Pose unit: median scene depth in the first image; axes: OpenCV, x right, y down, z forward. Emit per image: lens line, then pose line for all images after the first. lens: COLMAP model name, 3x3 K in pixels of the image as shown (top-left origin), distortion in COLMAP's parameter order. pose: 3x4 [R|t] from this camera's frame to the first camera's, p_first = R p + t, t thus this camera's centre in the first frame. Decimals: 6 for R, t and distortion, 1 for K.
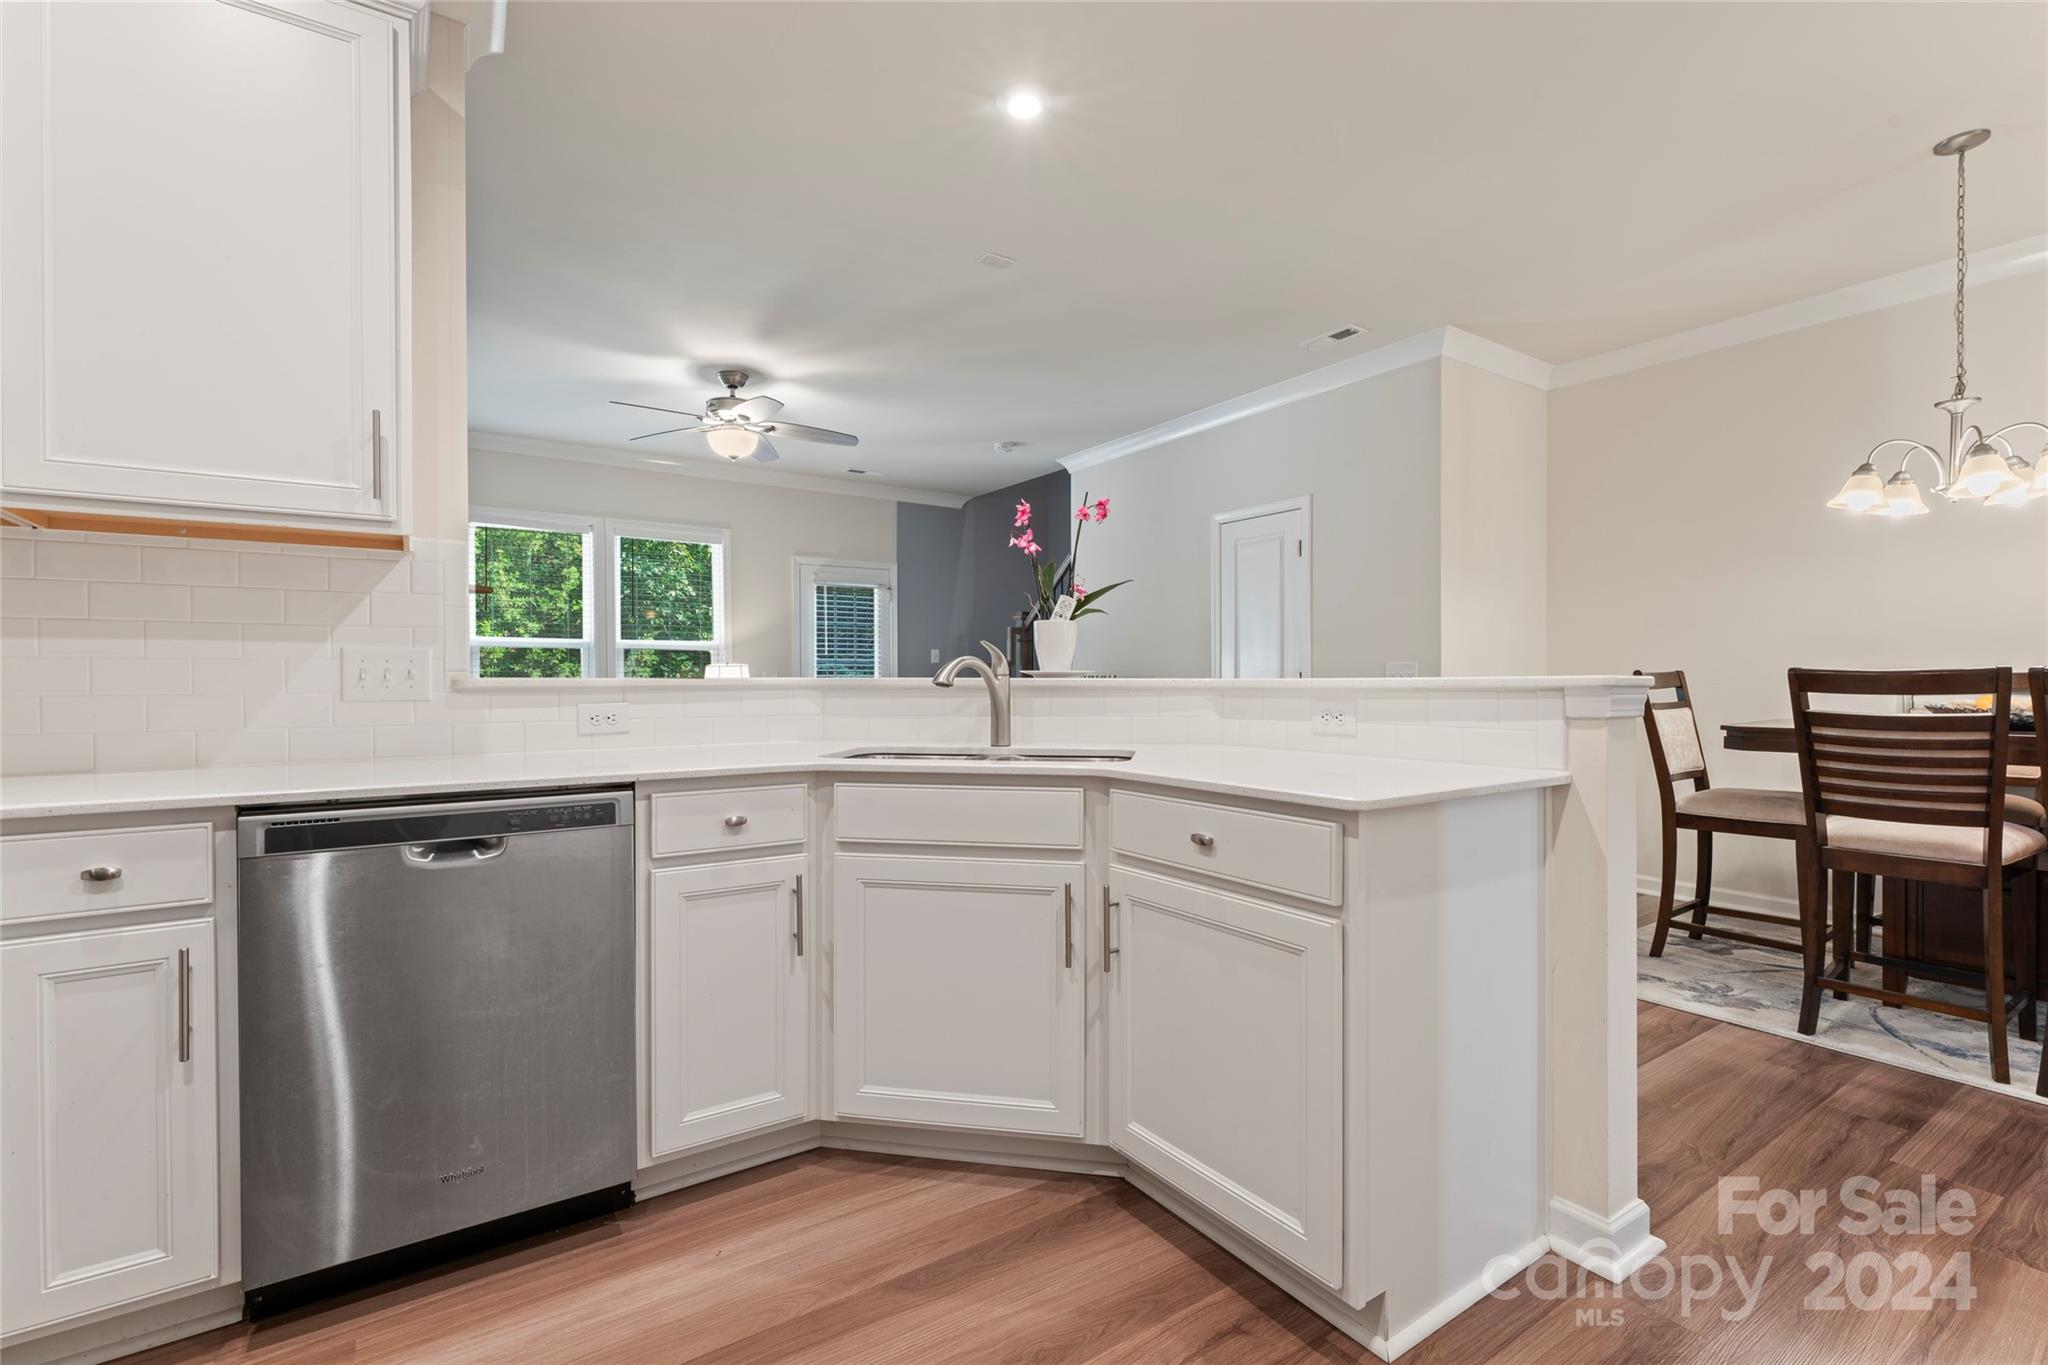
lens RADIAL K [[902.0, 0, 1027.6], [0, 902.0, 690.5], [0, 0, 1]] dist [-0.000932, 0.000407]
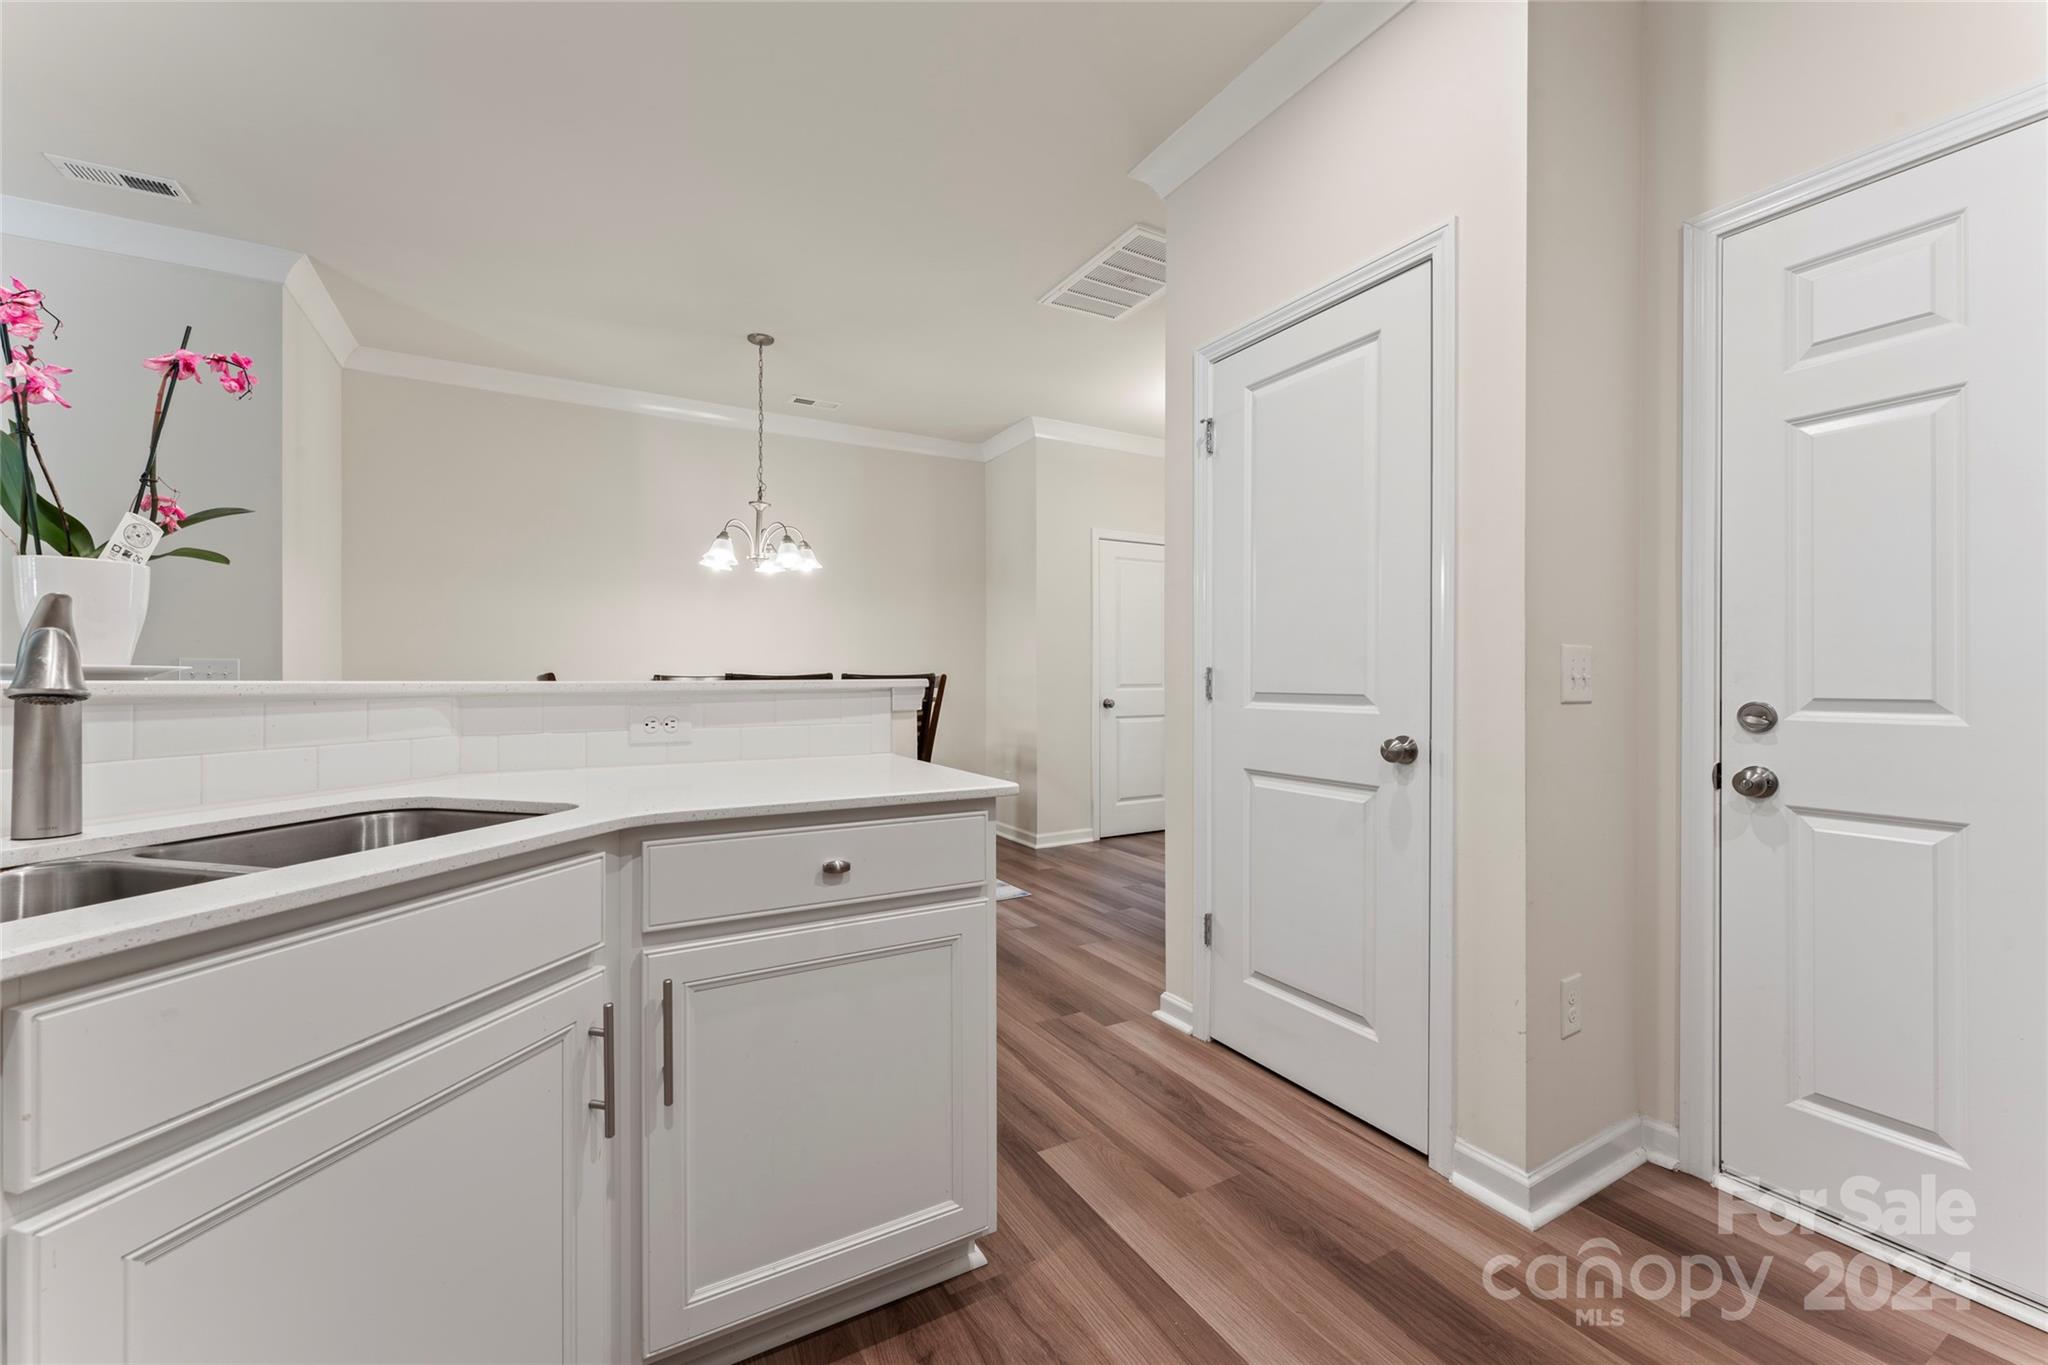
lens RADIAL K [[808.3, 0, 1024.0], [0, 808.3, 682.4], [0, 0, 1]] dist [-0.001421, -0.000228]
pose [[0.085291, -0.001958, 0.996354, -0.424415], [0.012645, 0.999920, 0.000882, -0.008099], [-0.996276, 0.012524, 0.085309, 0.562228]]
